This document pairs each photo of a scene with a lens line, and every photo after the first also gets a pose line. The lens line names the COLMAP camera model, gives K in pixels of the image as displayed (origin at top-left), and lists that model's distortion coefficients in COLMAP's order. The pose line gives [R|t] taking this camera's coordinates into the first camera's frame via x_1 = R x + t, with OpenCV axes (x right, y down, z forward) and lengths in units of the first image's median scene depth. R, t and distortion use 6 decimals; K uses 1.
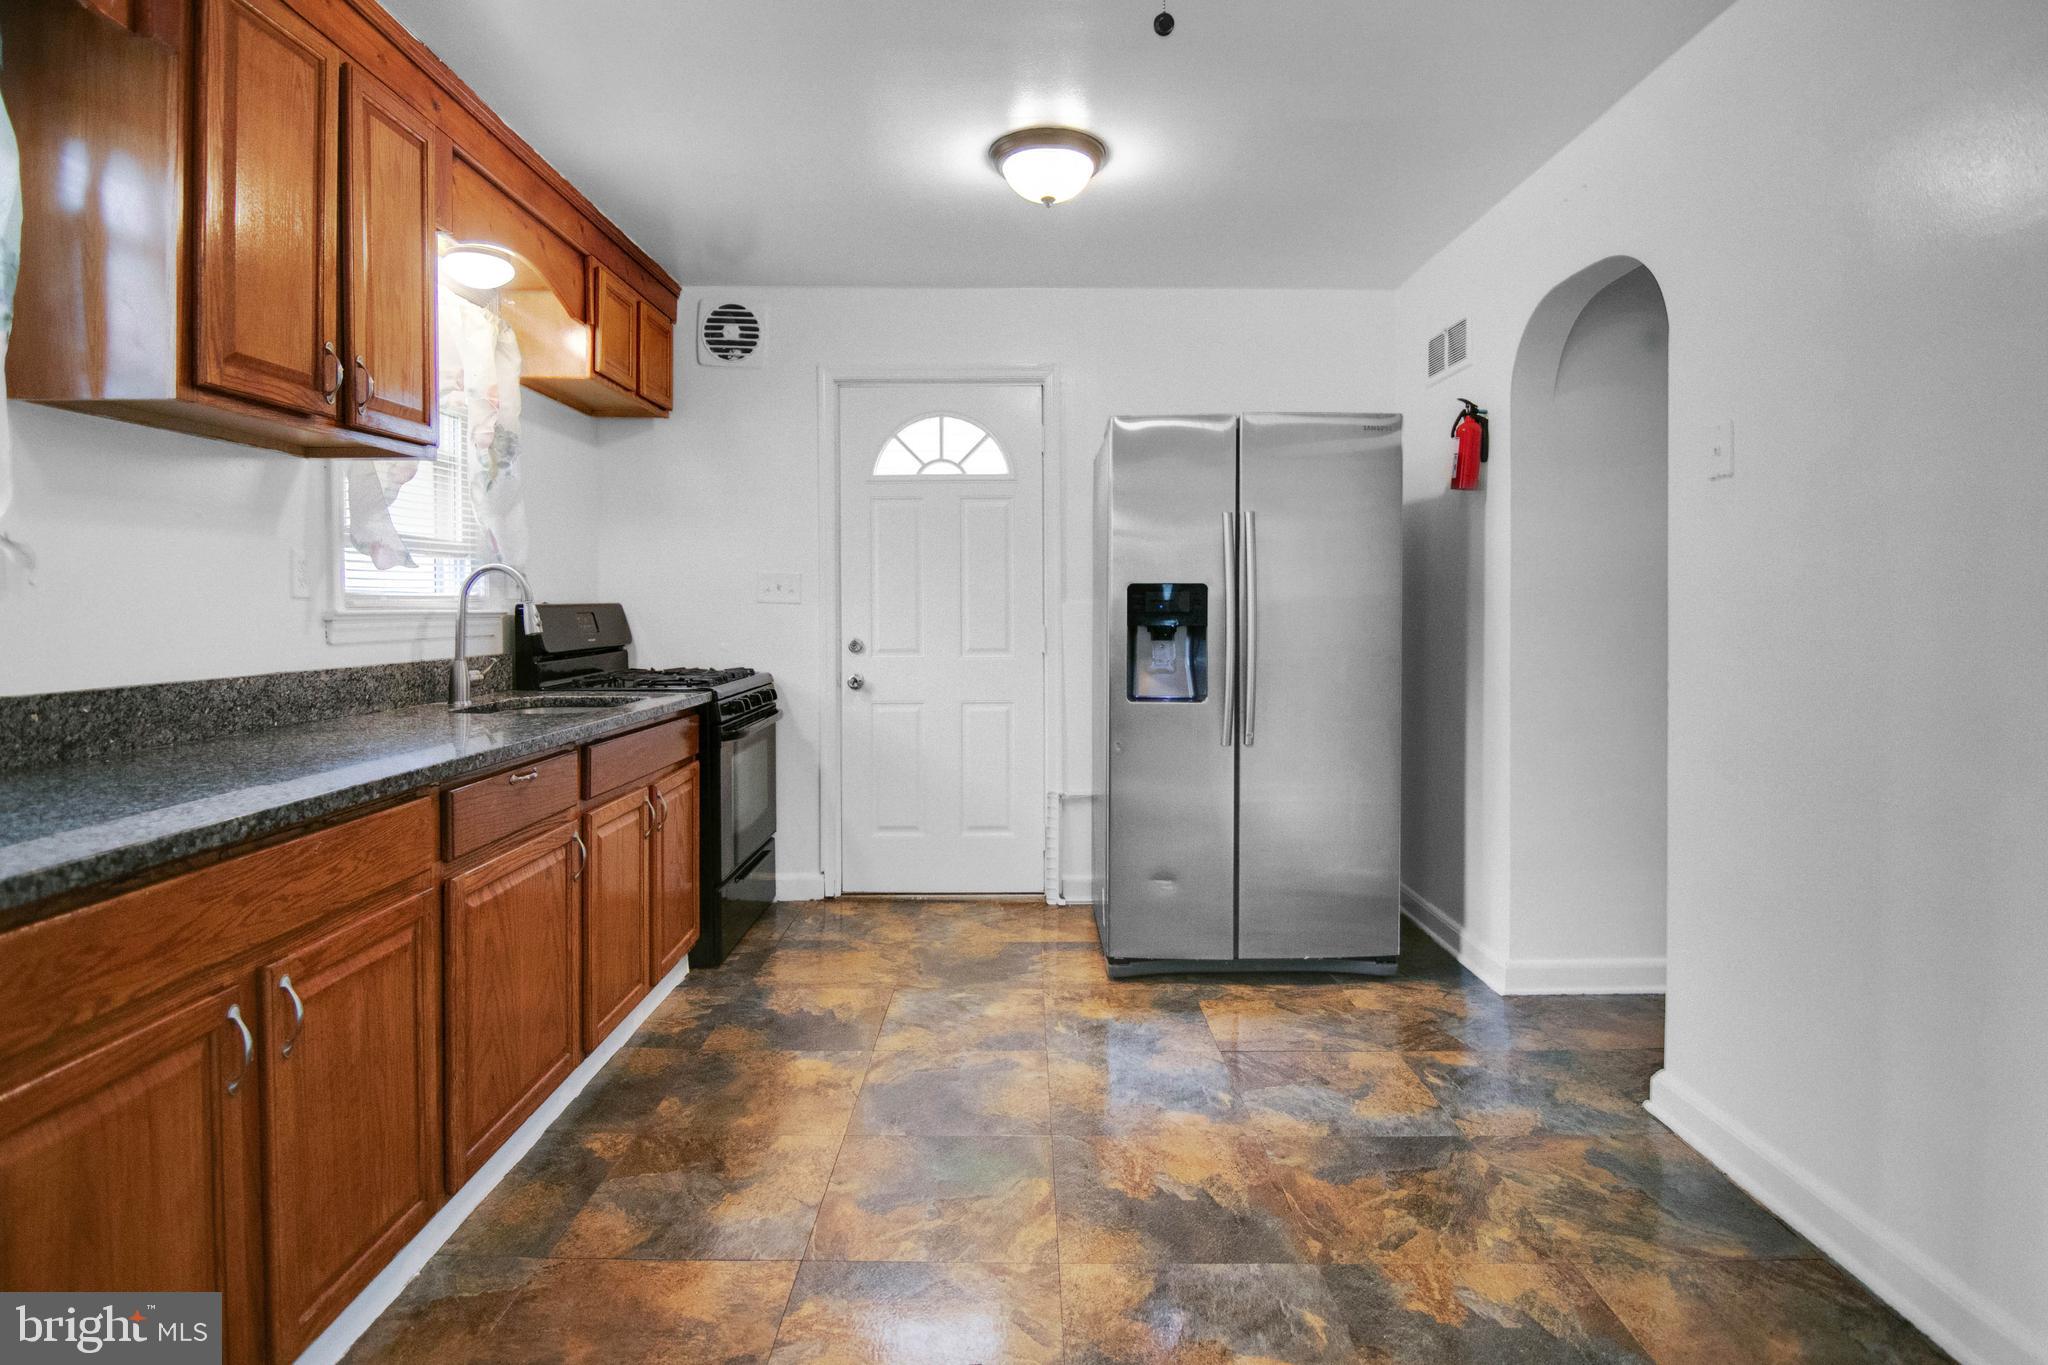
lens RADIAL K [[1100.2, 0, 1024.8], [0, 1100.2, 620.6], [0, 0, 1]] dist [-0.002970, -0.013506]
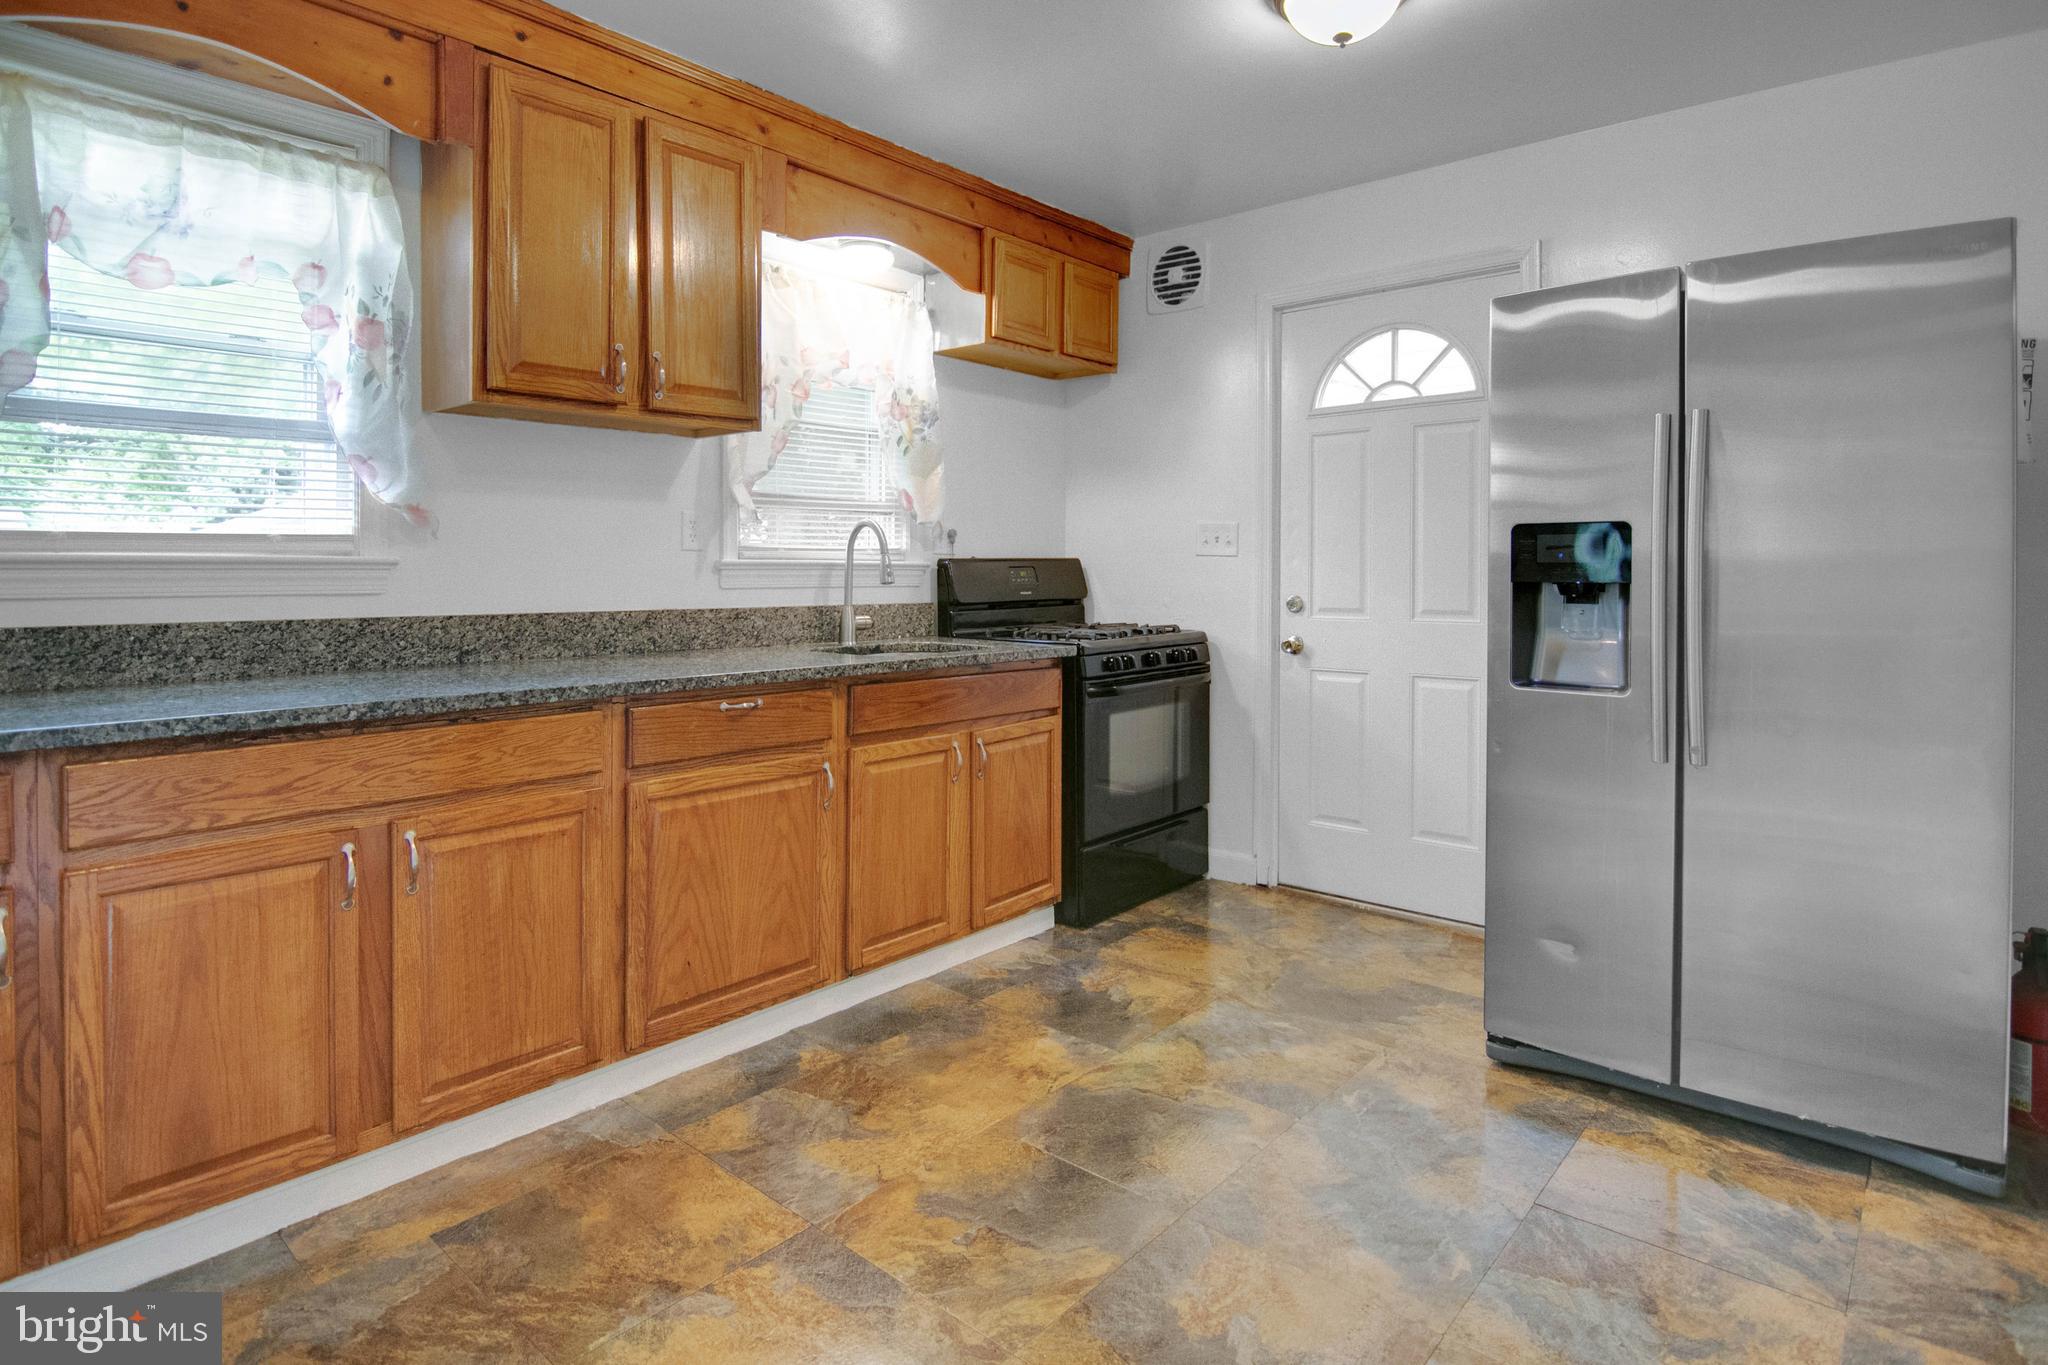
lens RADIAL K [[1100.2, 0, 965.7], [0, 1100.2, 573.8], [0, 0, 1]] dist [-0.002970, -0.013506]
pose [[0.732049, 0.004059, -0.681240, 0.329605], [-0.010572, 0.999930, -0.005402, 0.007249], [0.681170, 0.011156, 0.732040, 0.224211]]
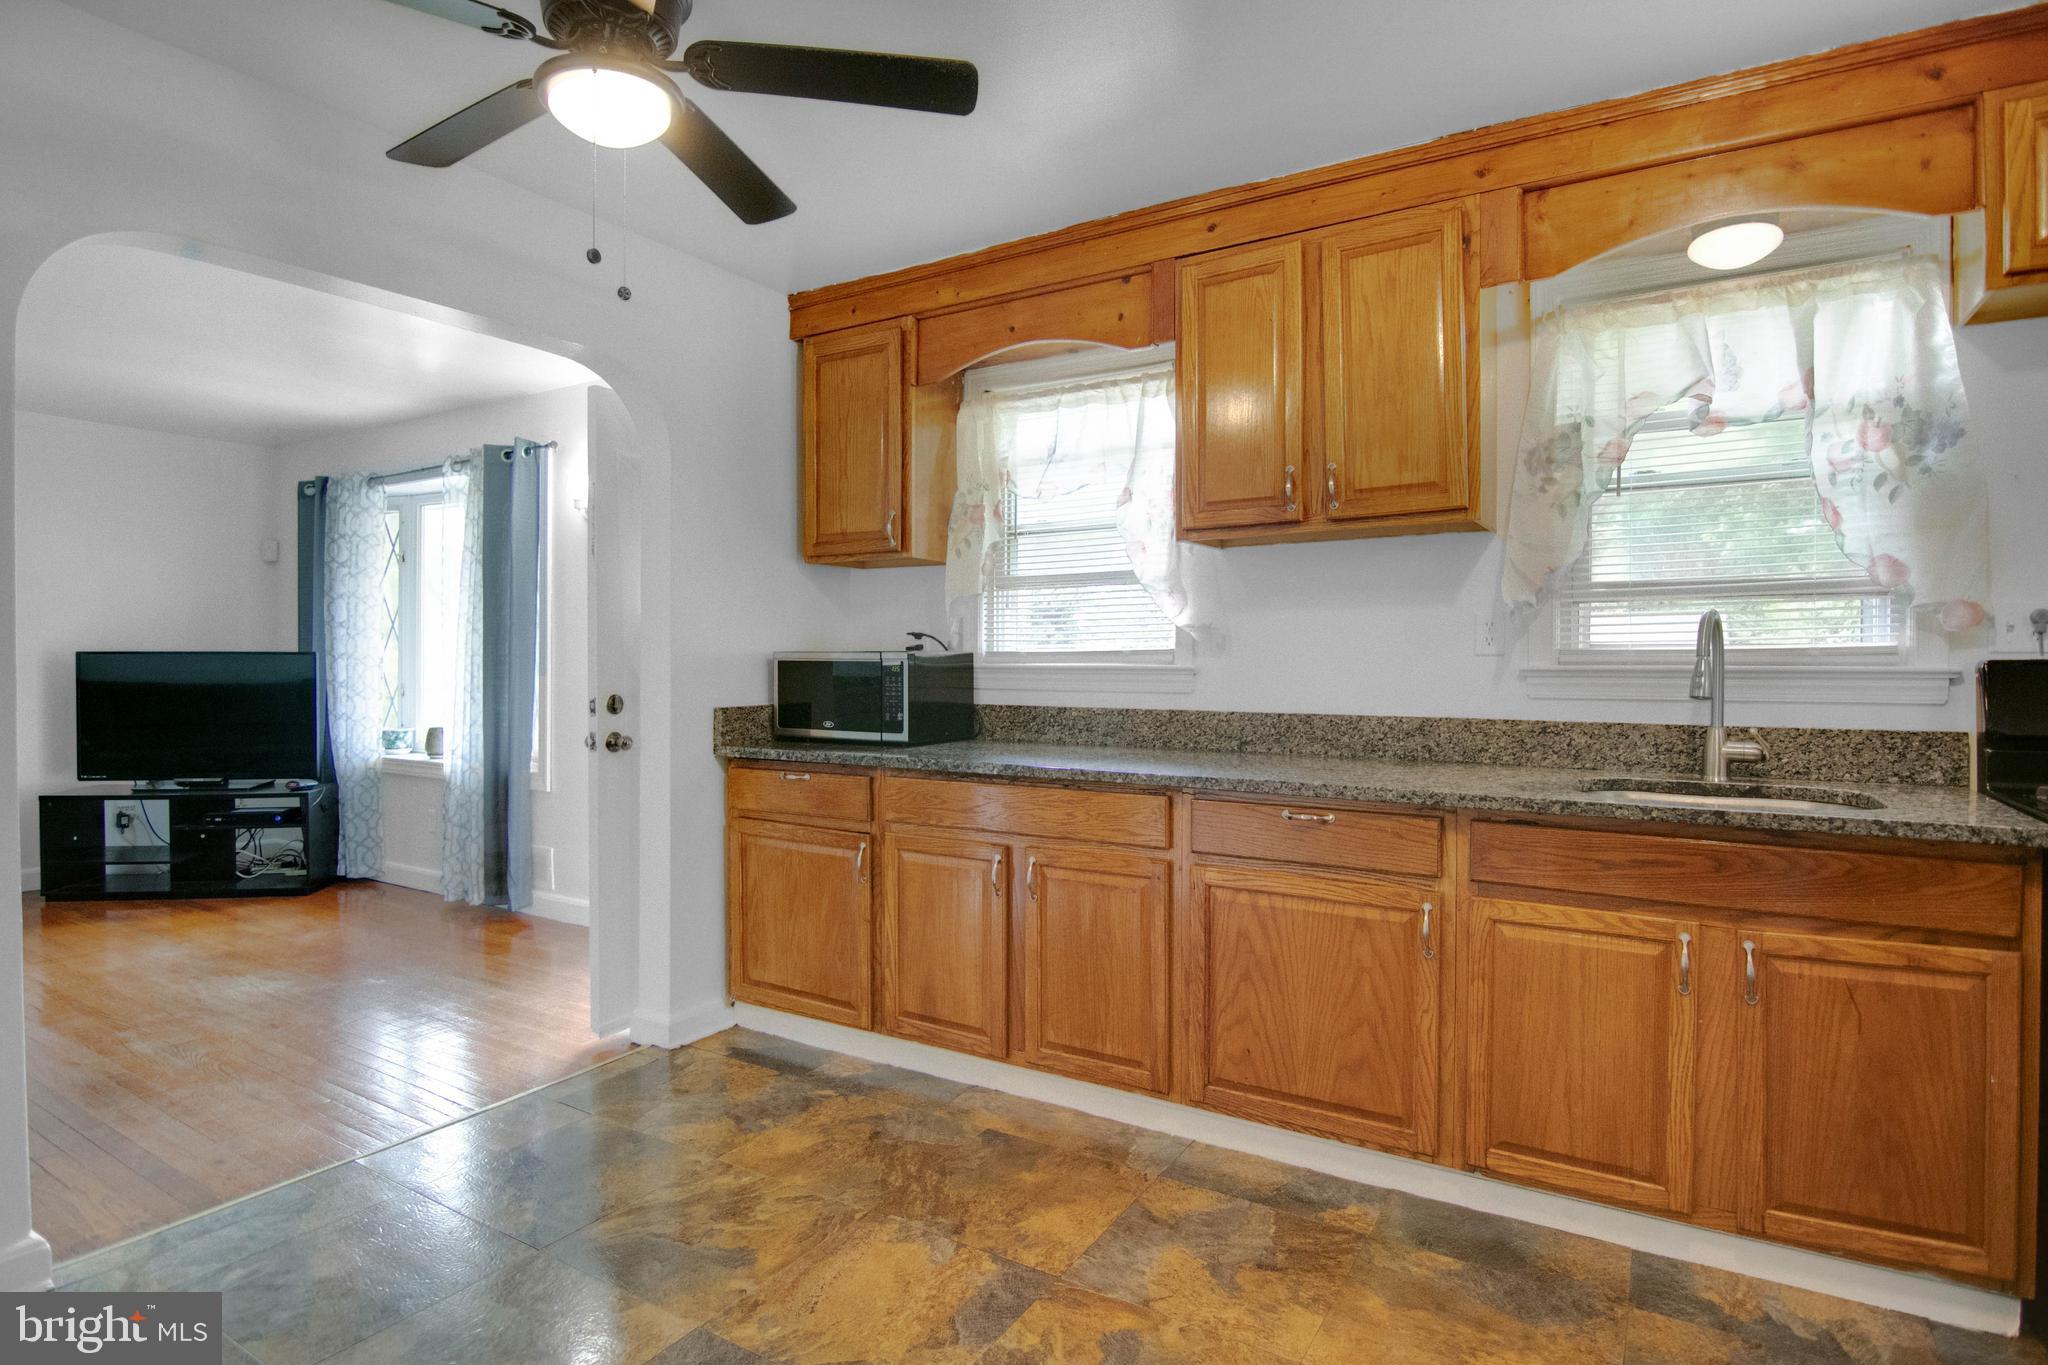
lens RADIAL K [[1018.1, 0, 1011.5], [0, 1018.1, 670.5], [0, 0, 1]] dist [-0.008417, -0.004229]
pose [[-0.528325, 0.006071, -0.849020, 0.388695], [-0.011685, 0.999828, 0.014421, -0.010798], [0.848962, 0.017539, -0.528163, 0.876821]]
